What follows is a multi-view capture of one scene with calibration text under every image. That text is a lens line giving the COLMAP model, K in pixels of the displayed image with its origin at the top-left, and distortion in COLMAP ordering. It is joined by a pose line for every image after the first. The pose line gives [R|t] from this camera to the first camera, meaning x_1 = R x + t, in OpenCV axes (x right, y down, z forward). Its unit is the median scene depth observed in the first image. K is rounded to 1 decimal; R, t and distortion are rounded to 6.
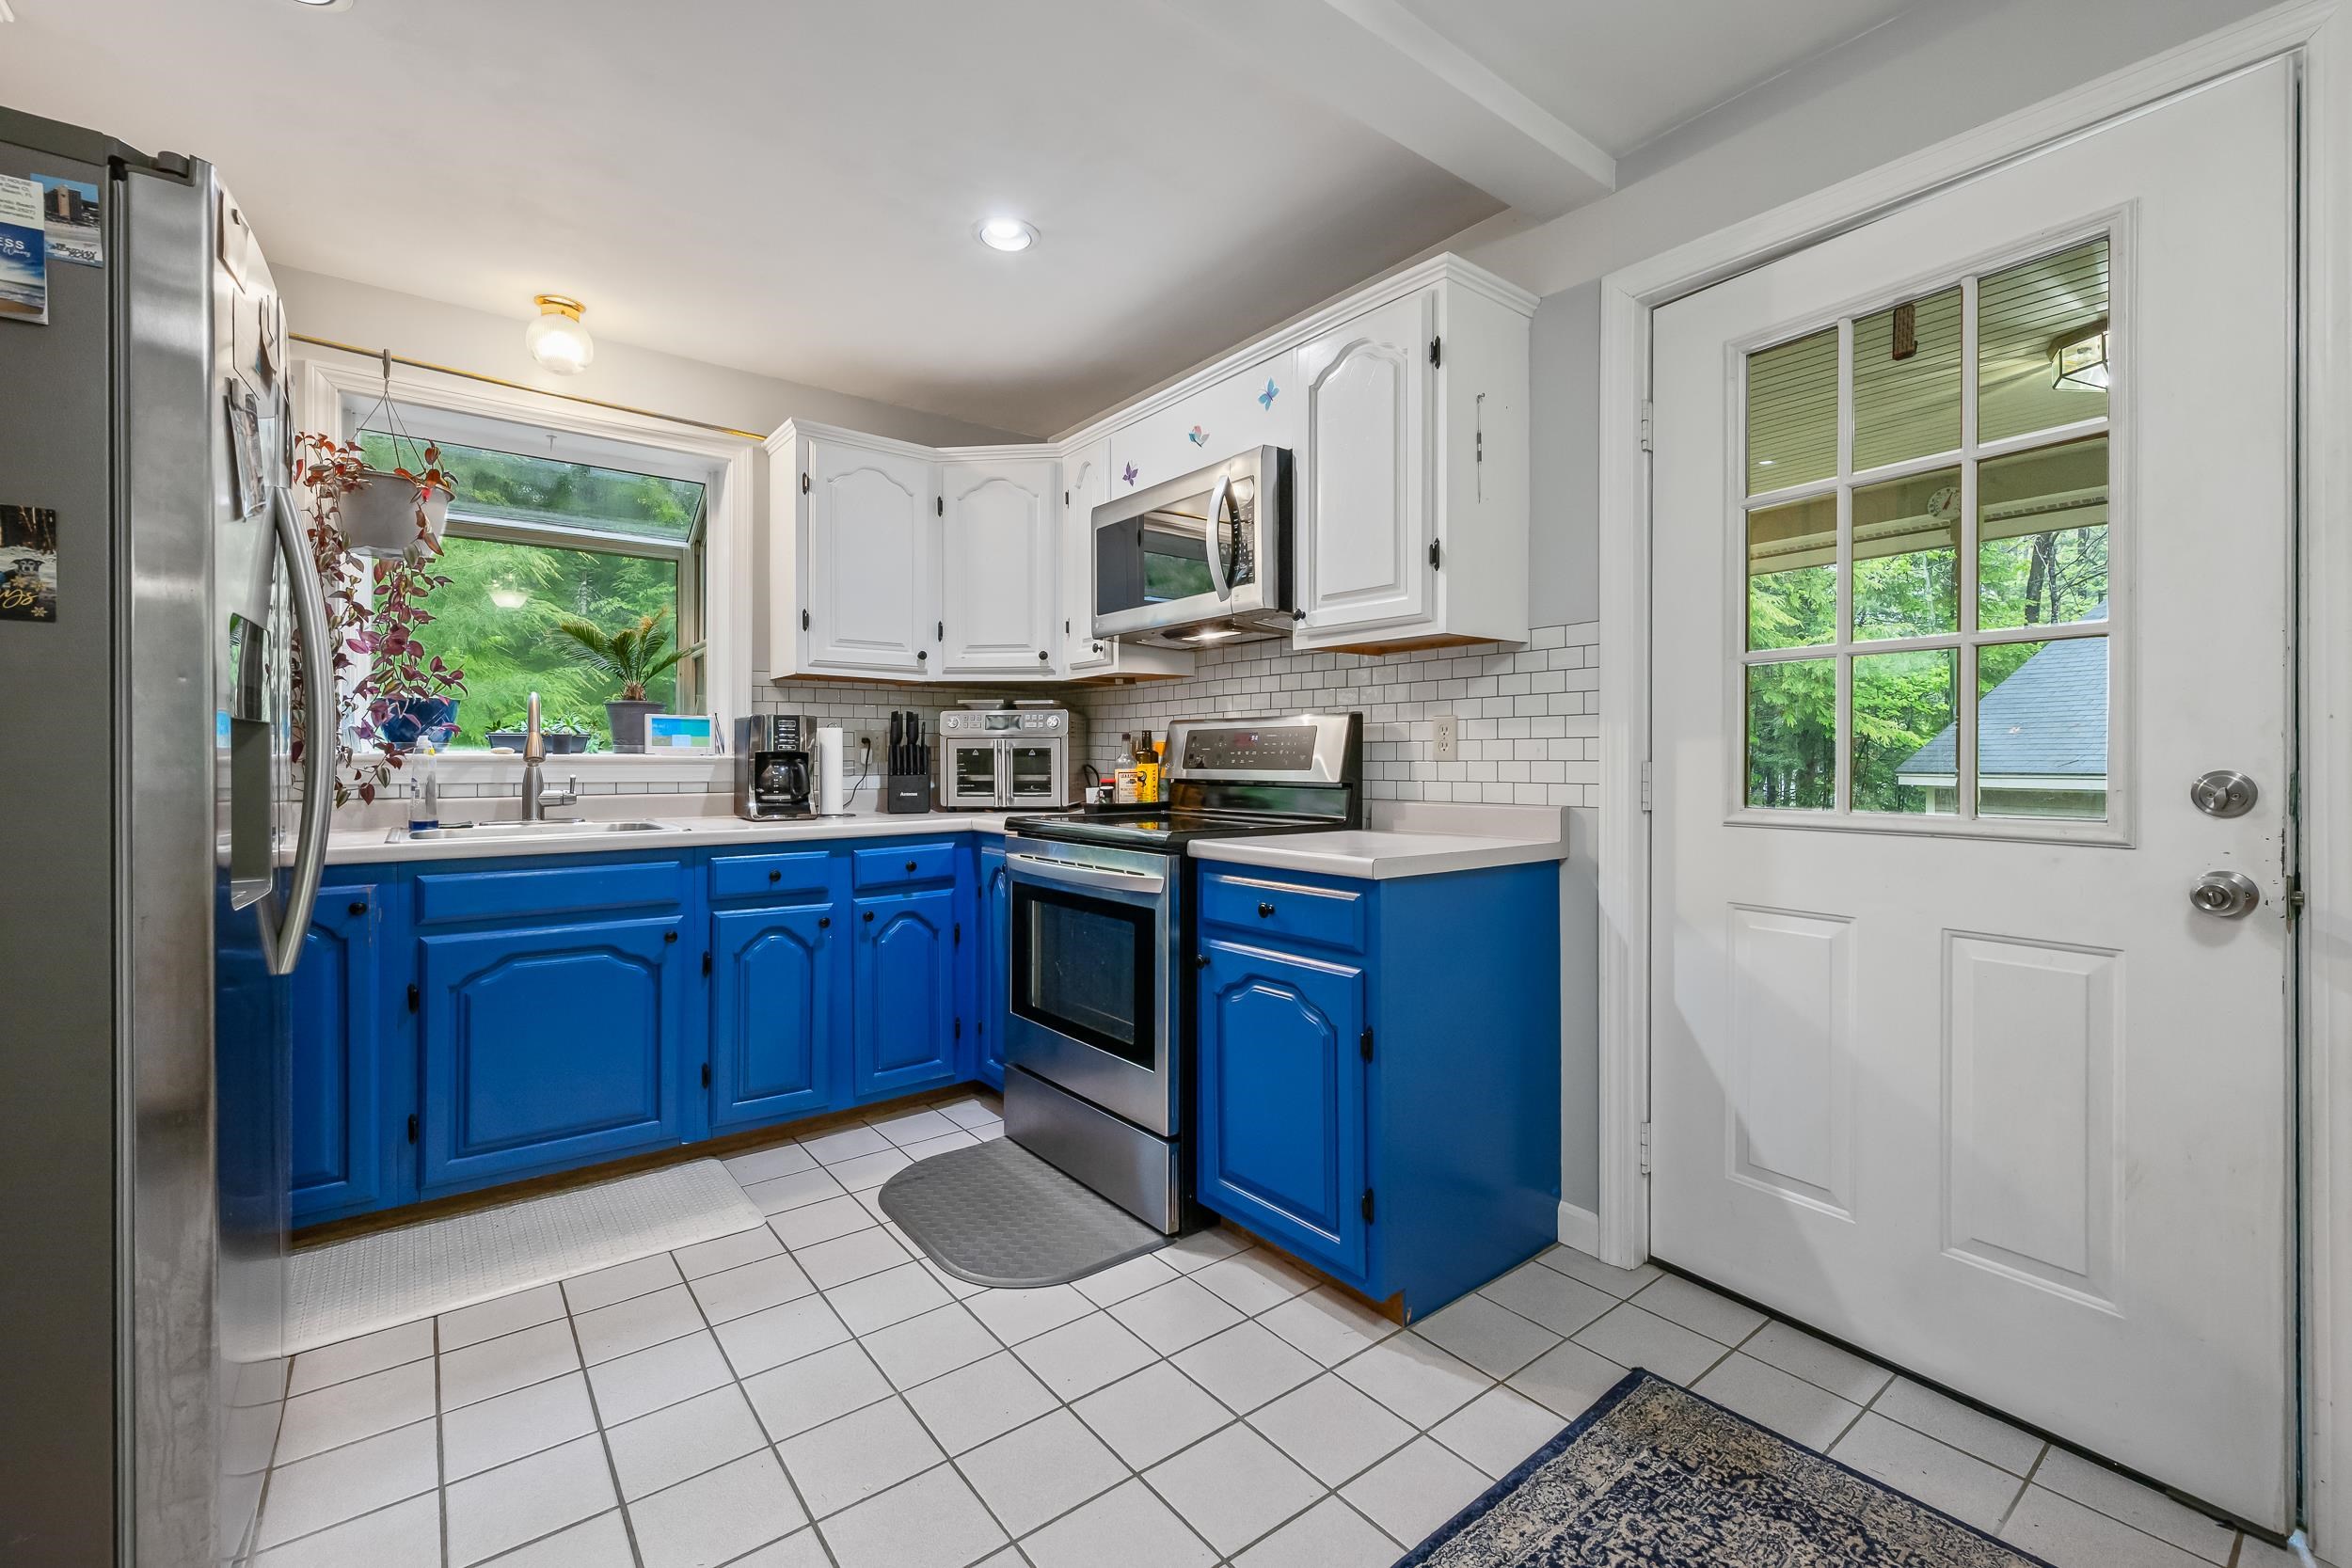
lens RADIAL K [[1005.7, 0, 1180.4], [0, 1005.7, 770.7], [0, 0, 1]] dist [-0.000836, -0.000378]
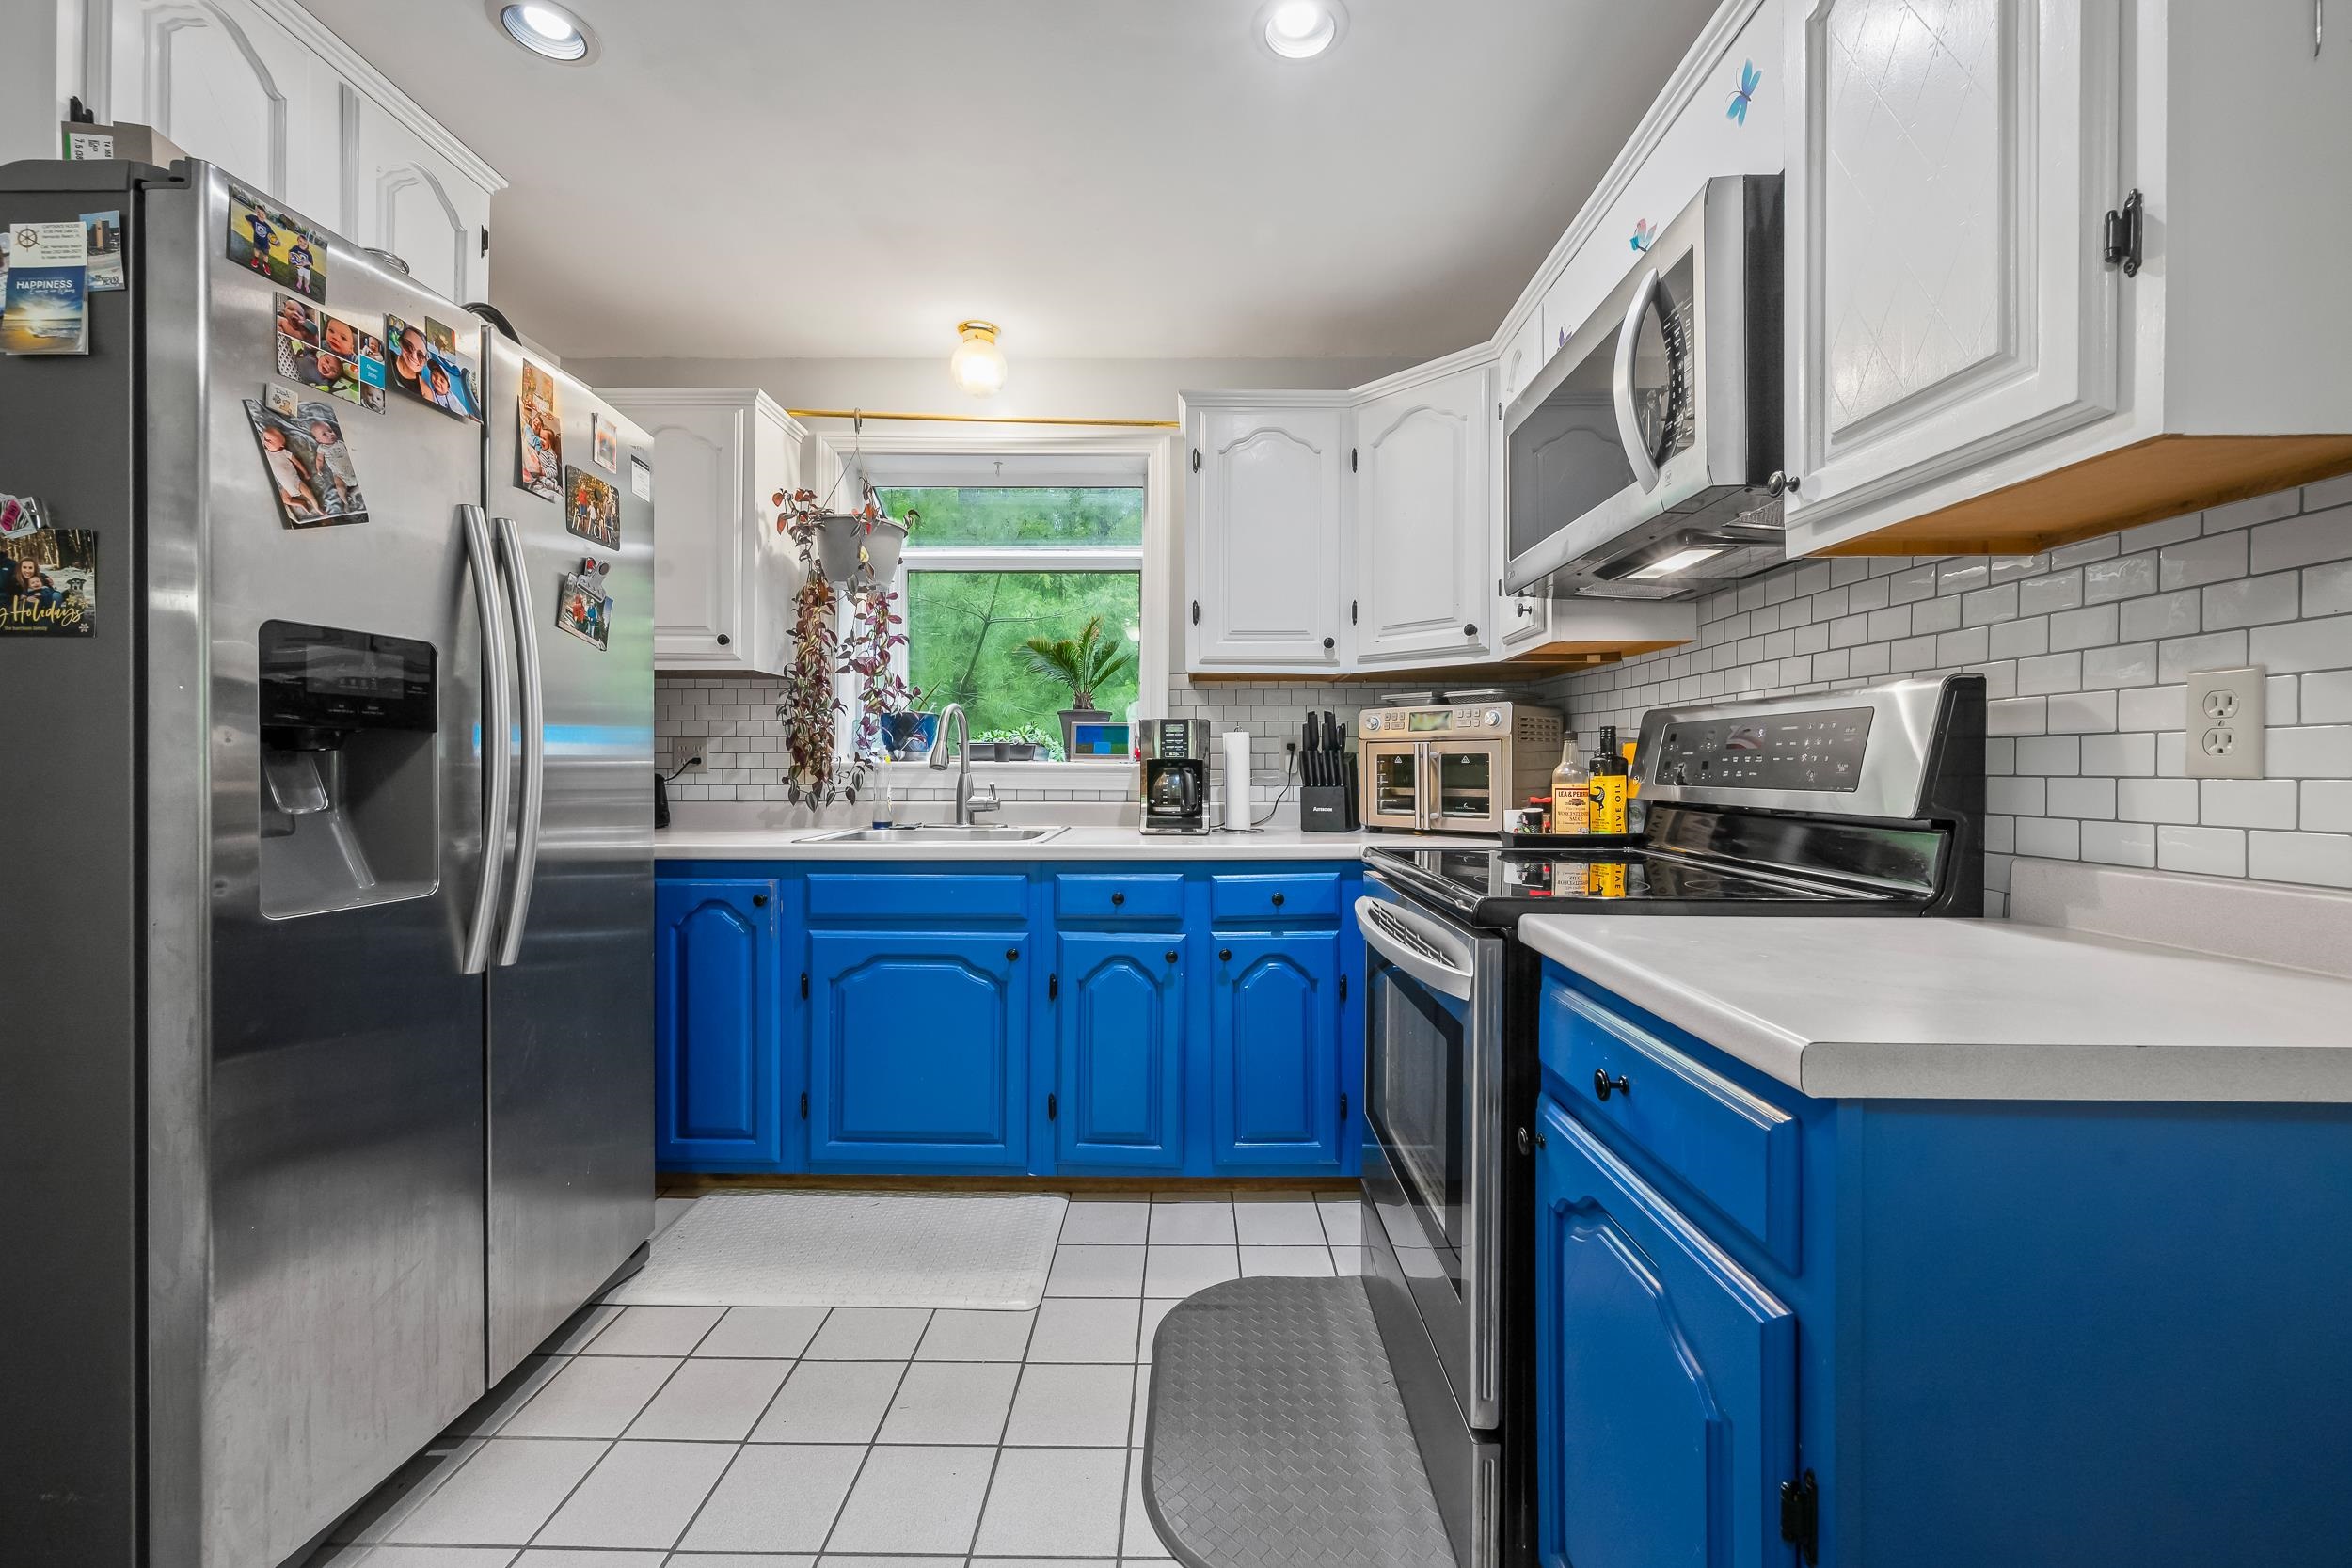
lens RADIAL K [[925.5, 0, 1178.8], [0, 925.5, 770.4], [0, 0, 1]] dist [0.001318, 0.000197]
pose [[0.778012, 0.005315, -0.628227, 0.158906], [-0.009746, 0.999946, -0.003610, -0.006752], [0.628173, 0.008932, 0.778022, 0.409130]]
